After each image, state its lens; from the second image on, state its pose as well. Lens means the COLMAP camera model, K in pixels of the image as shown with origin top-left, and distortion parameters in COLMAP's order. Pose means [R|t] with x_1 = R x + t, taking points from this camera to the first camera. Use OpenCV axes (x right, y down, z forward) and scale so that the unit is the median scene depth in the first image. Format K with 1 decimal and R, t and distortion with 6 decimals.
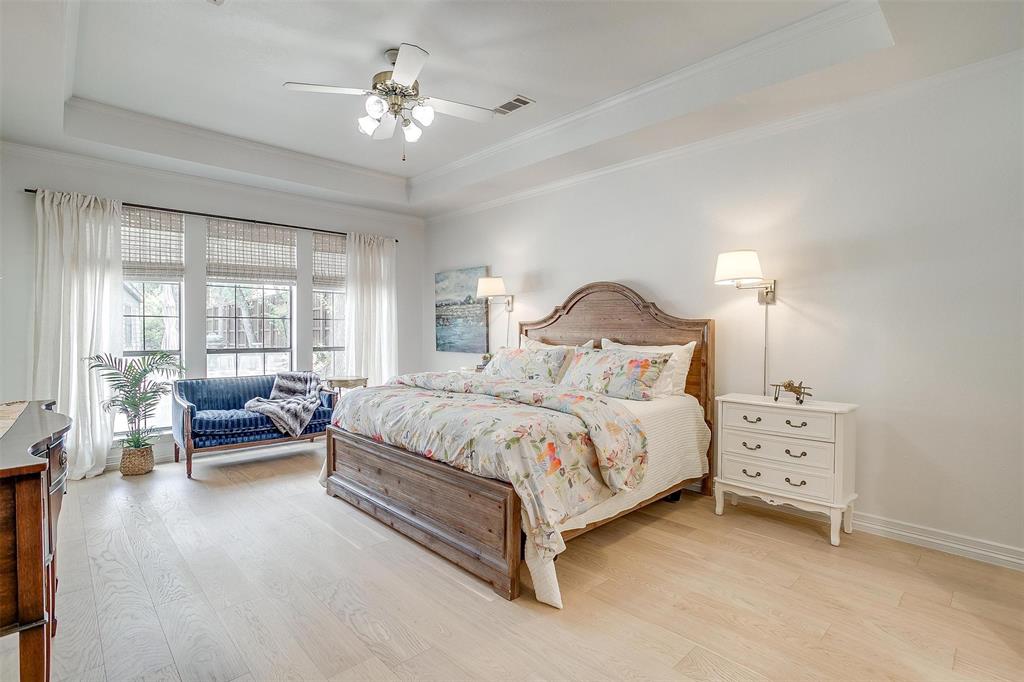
lens RADIAL K [[505.4, 0, 507.7], [0, 505.4, 344.5], [0, 0, 1]] dist [-0.035816, 0.015542]
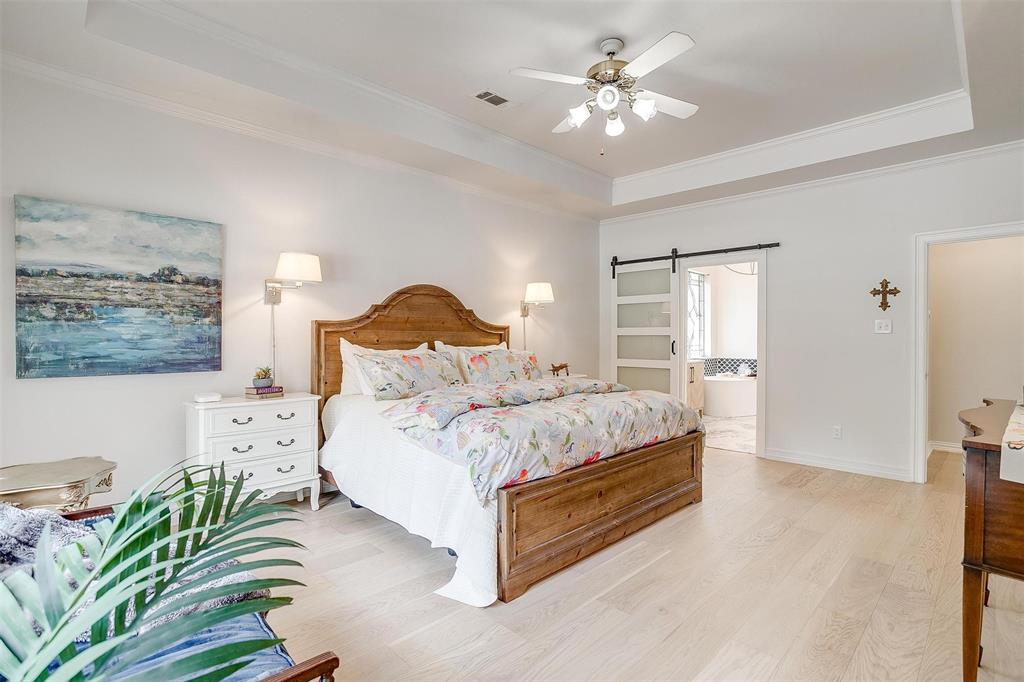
lens RADIAL K [[505.4, 0, 506.3], [0, 505.4, 331.2], [0, 0, 1]] dist [-0.035816, 0.015542]
pose [[-0.044390, -0.002366, 0.999011, -0.646309], [0.017692, 0.999839, 0.003154, -0.024012], [-0.998858, 0.017814, -0.044341, 0.682825]]
